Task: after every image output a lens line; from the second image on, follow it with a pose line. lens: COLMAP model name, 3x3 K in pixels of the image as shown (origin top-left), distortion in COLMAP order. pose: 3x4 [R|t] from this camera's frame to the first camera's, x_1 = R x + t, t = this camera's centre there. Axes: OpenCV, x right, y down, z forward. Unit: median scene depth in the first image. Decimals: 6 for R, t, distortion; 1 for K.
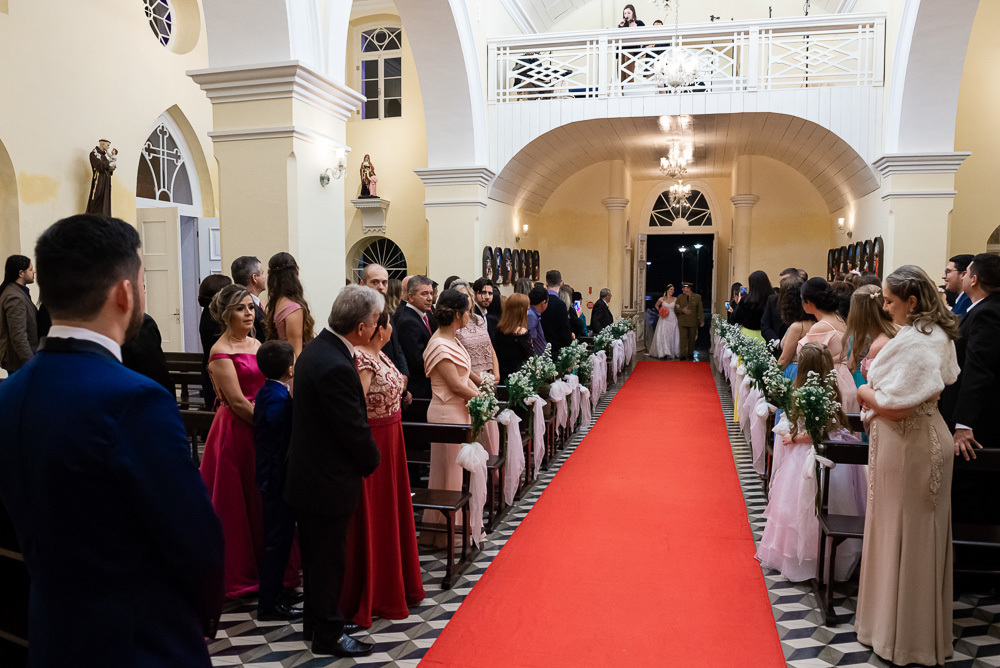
lens RADIAL K [[694.6, 0, 498.9], [0, 694.6, 355.0], [0, 0, 1]] dist [-0.042171, -0.004665]
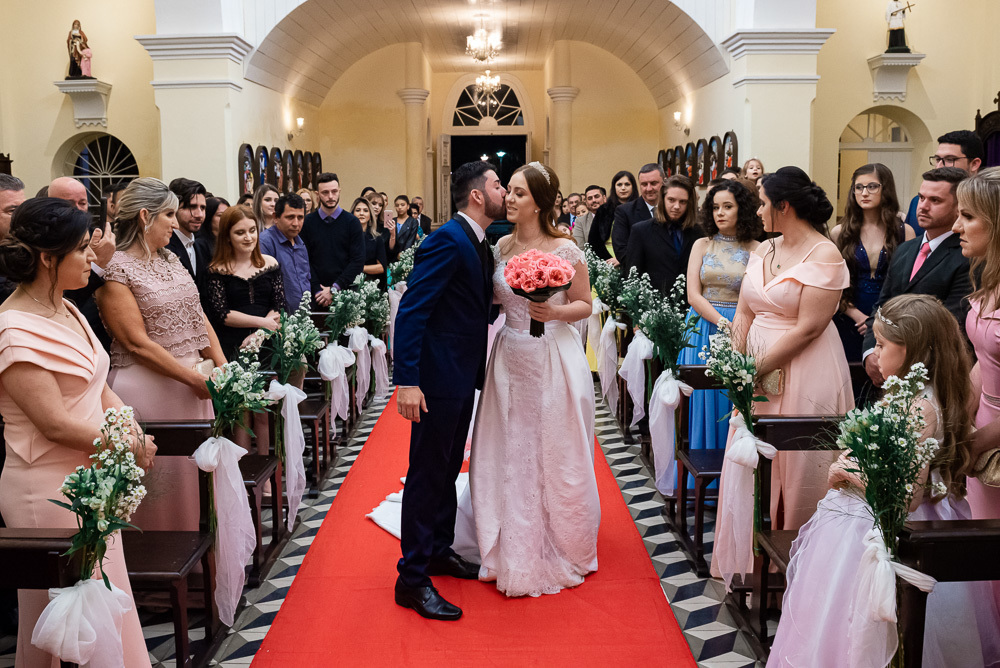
lens RADIAL K [[762.4, 0, 466.6], [0, 762.4, 280.0], [0, 0, 1]] dist [-0.043914, 0.001808]
pose [[0.973097, -0.035060, 0.227712, 0.028714], [0.033187, 0.999377, 0.012050, -0.014536], [-0.227993, -0.004169, 0.973654, 0.179959]]
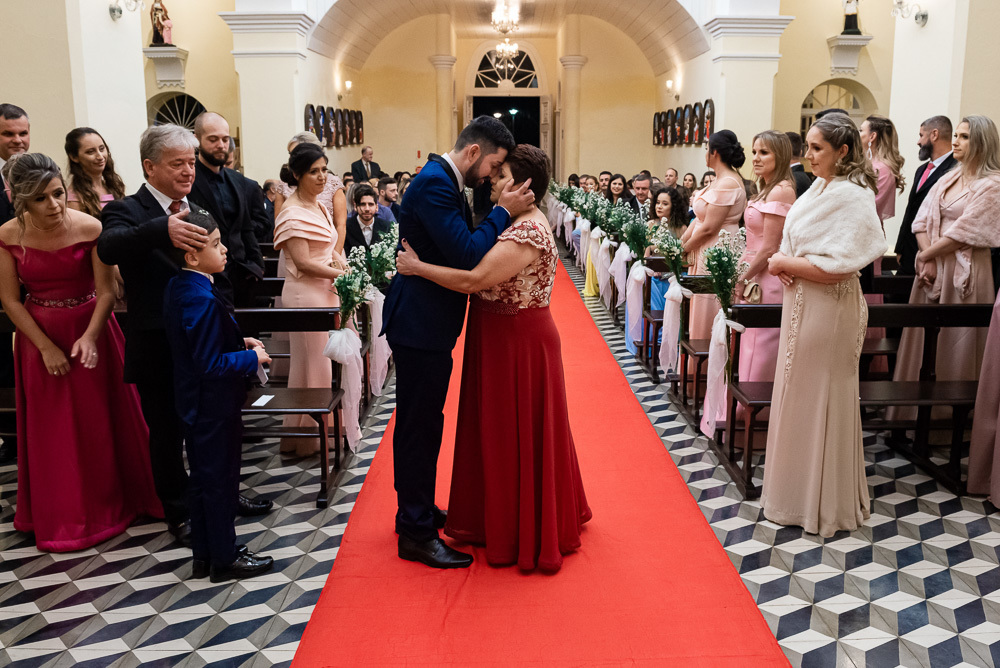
lens RADIAL K [[712.8, 0, 501.7], [0, 712.8, 281.5], [0, 0, 1]] dist [-0.045570, -0.006789]
pose [[0.966072, -0.046018, 0.254141, -0.022507], [0.025428, 0.996165, 0.083718, 0.001419], [-0.257019, -0.074416, 0.963537, 0.047252]]
